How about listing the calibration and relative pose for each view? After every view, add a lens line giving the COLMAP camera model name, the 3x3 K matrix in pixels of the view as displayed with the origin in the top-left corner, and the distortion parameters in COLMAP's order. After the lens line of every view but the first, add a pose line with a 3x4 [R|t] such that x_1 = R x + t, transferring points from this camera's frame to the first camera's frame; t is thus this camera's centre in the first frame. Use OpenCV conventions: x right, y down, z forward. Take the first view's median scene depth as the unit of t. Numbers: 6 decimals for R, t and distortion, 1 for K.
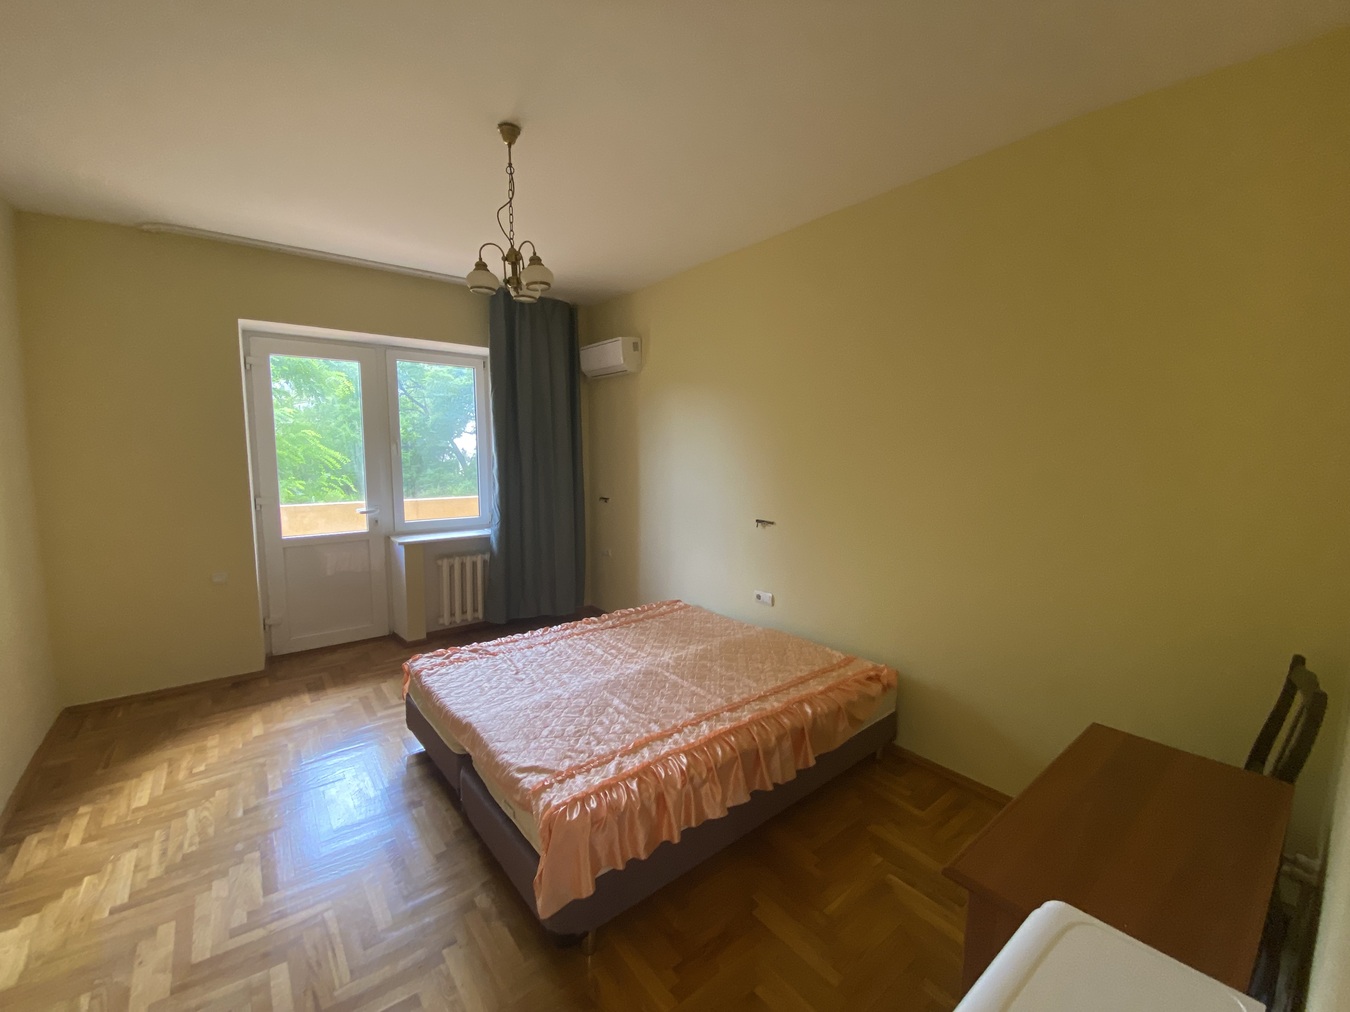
lens RADIAL K [[554.6, 0, 670.1], [0, 554.6, 507.7], [0, 0, 1]] dist [0.020766, -0.021435]
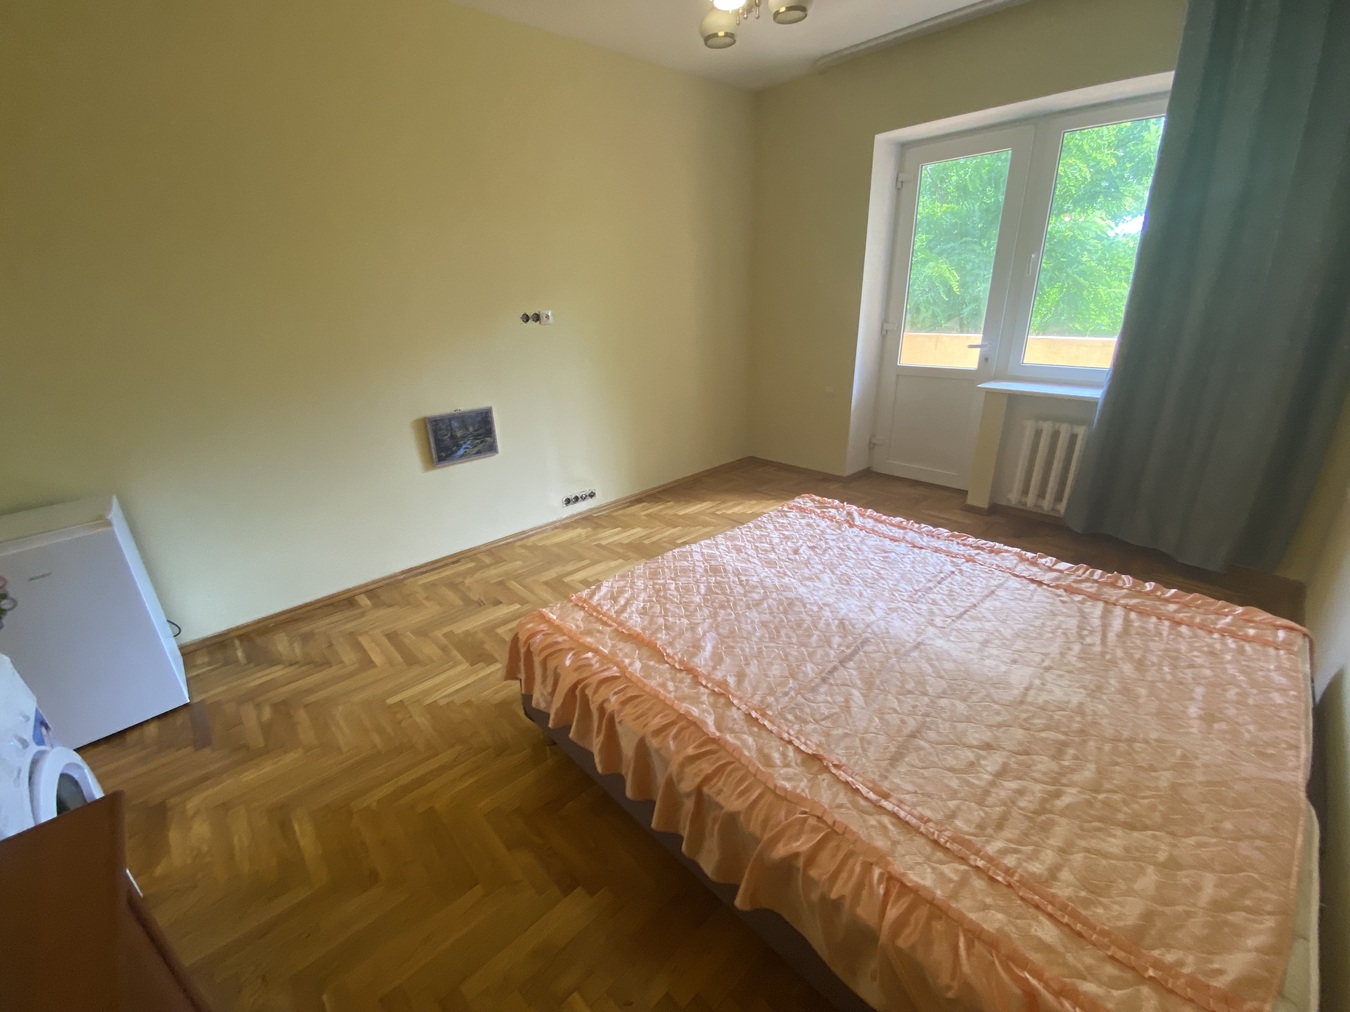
lens RADIAL K [[554.6, 0, 670.1], [0, 554.6, 507.7], [0, 0, 1]] dist [0.020766, -0.021435]
pose [[0.071855, 0.353414, -0.932703, 0.394858], [-0.067081, 0.934715, 0.349009, -0.034498], [0.995157, 0.037489, 0.090871, 0.575843]]
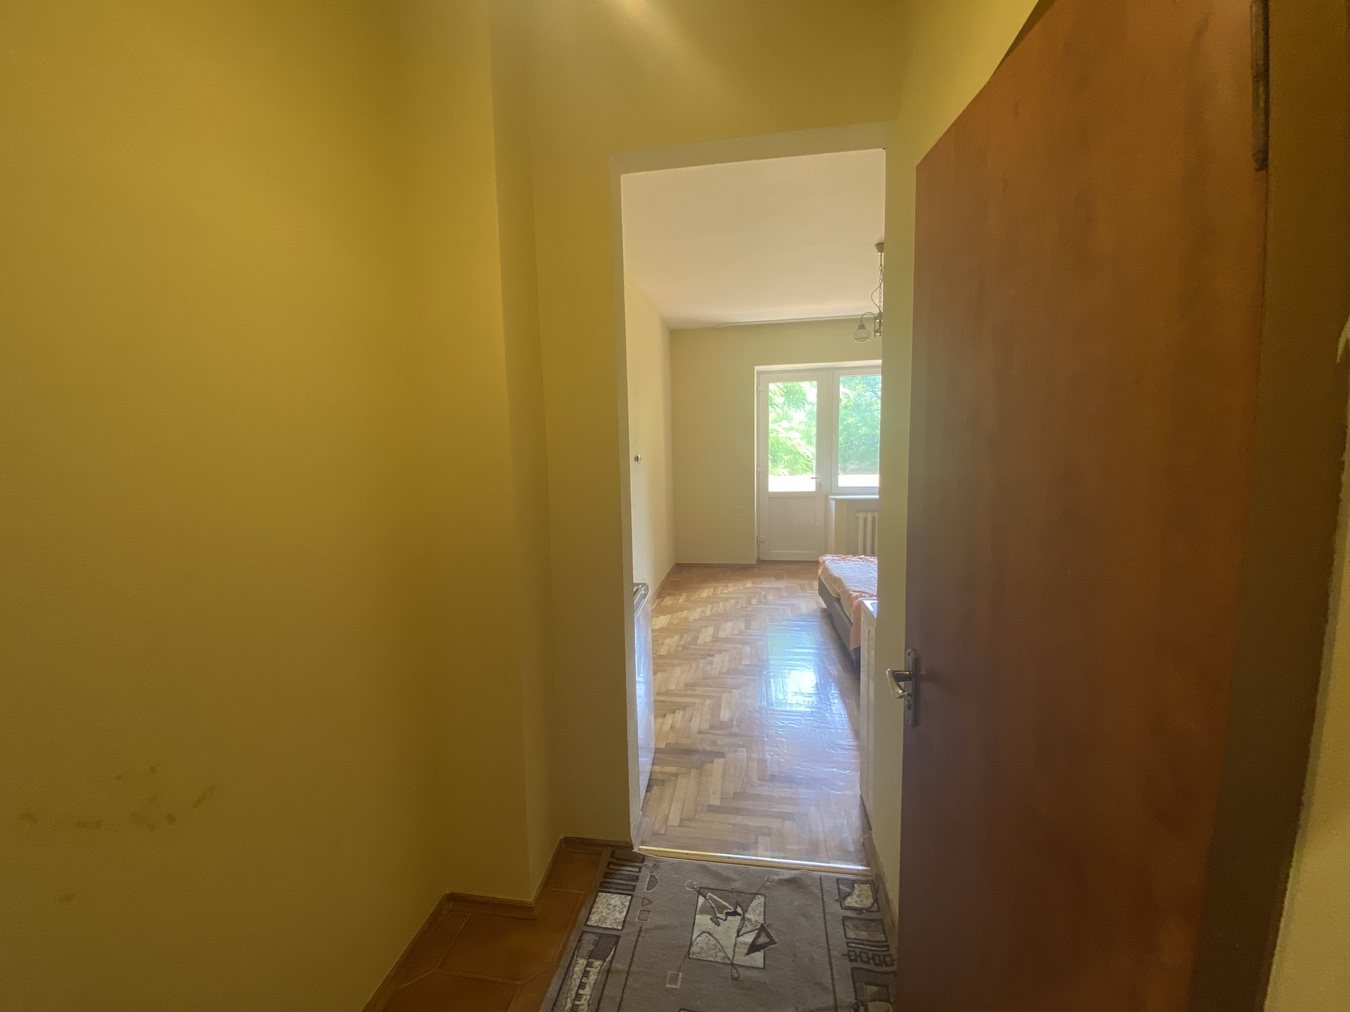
lens RADIAL K [[544.8, 0, 657.3], [0, 544.8, 524.5], [0, 0, 1]] dist [0.019541, -0.019661]
pose [[0.671581, 0.075300, -0.737095, 0.365302], [-0.050339, 0.997161, 0.056002, 0.092044], [0.739219, -0.000505, 0.673465, -0.440196]]
